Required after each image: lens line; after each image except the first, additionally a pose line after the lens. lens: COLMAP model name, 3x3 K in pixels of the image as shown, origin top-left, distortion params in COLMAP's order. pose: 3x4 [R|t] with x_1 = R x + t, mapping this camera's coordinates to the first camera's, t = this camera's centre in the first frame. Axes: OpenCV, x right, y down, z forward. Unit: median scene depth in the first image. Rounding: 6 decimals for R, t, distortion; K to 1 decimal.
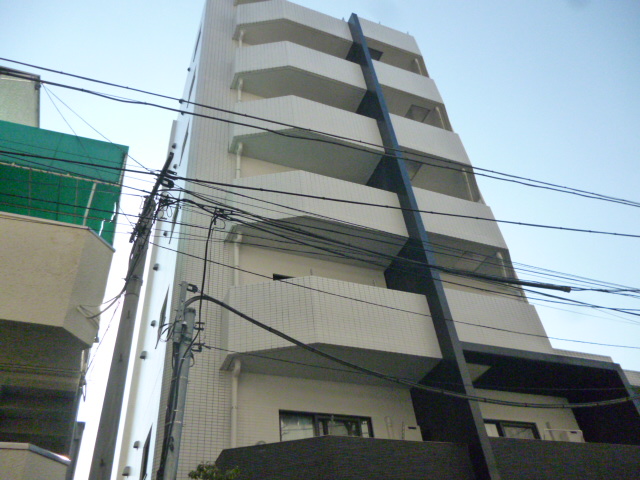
lens RADIAL K [[531.8, 0, 325.2], [0, 531.8, 236.3], [0, 0, 1]] dist [-0.017716, -0.024860]
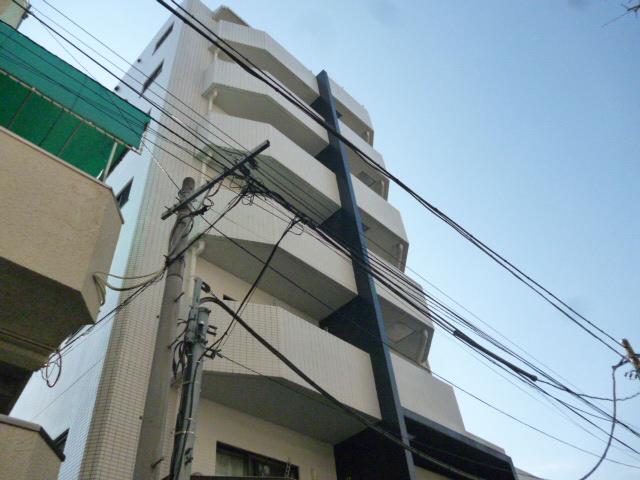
lens RADIAL K [[531.8, 0, 322.8], [0, 531.8, 238.9], [0, 0, 1]] dist [-0.017716, -0.024860]
pose [[0.918485, 0.286957, 0.272104, -0.262068], [-0.257849, 0.956265, -0.138096, 0.071937], [-0.299831, 0.056677, 0.952307, 0.058133]]
